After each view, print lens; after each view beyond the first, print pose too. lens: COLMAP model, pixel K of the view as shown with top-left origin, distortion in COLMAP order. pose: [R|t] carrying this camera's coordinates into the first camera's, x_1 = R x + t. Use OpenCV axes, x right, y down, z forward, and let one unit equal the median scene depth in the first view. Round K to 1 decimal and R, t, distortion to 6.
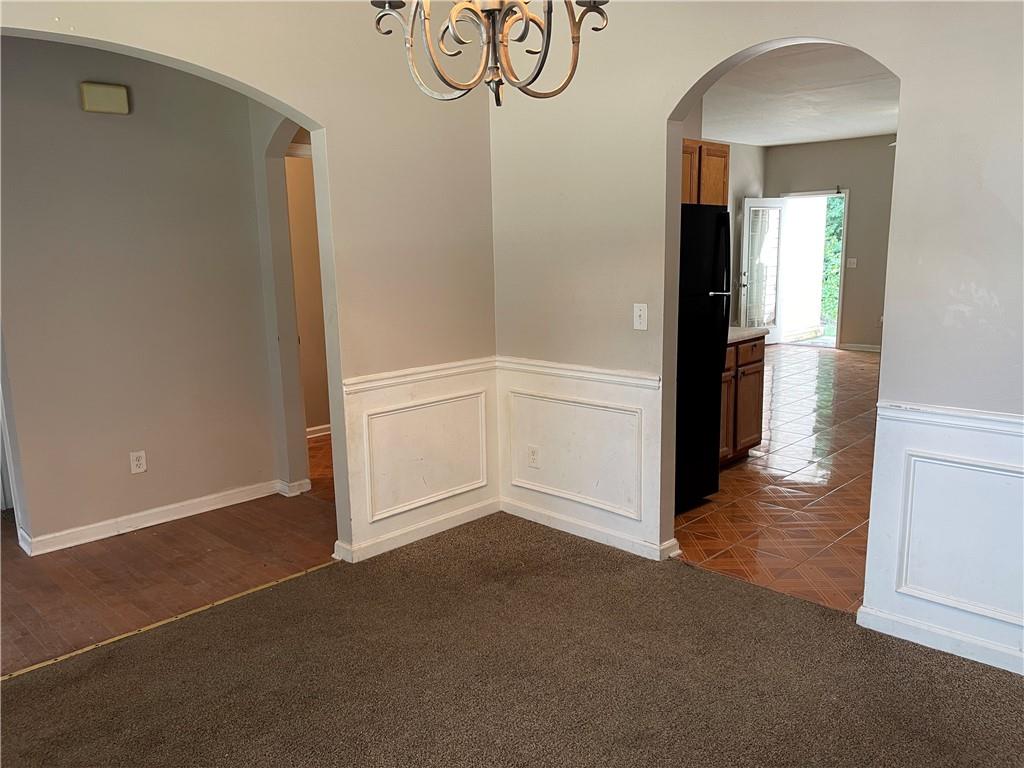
lens RADIAL K [[769.1, 0, 508.3], [0, 769.1, 390.3], [0, 0, 1]] dist [0.050263, -0.075943]
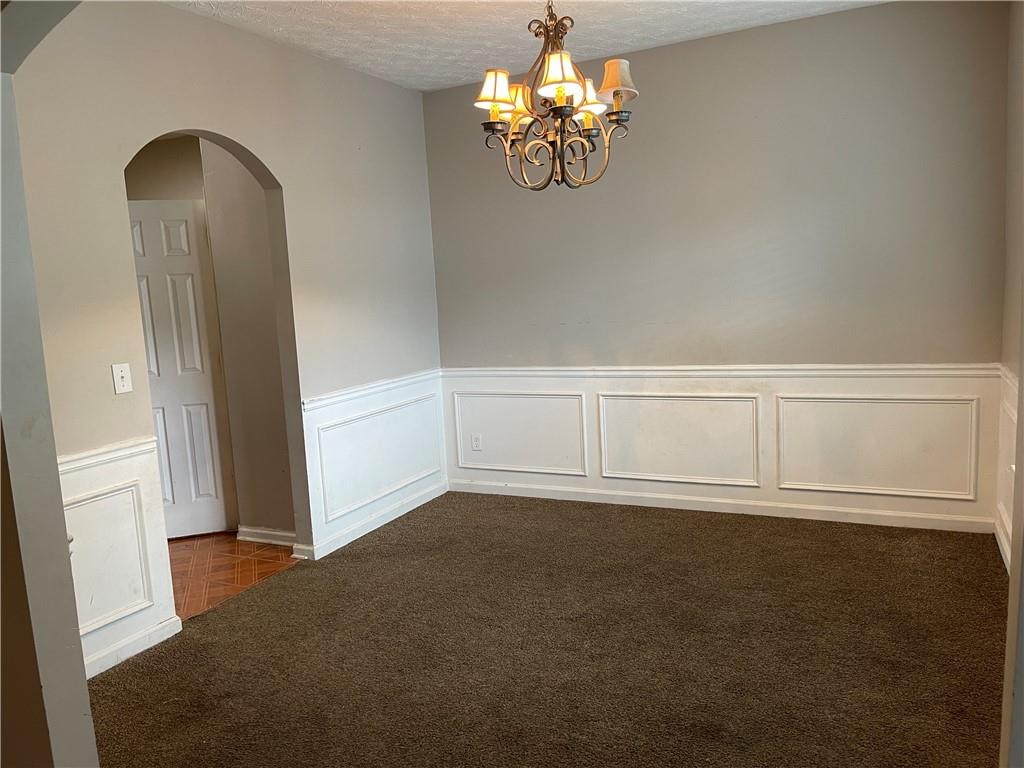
lens RADIAL K [[769.1, 0, 508.3], [0, 769.1, 390.3], [0, 0, 1]] dist [0.050263, -0.075943]
pose [[-0.305750, -0.092350, 0.947623, -0.827938], [0.243964, 0.954458, 0.171731, -0.128414], [-0.920325, 0.283693, -0.269296, 0.838349]]
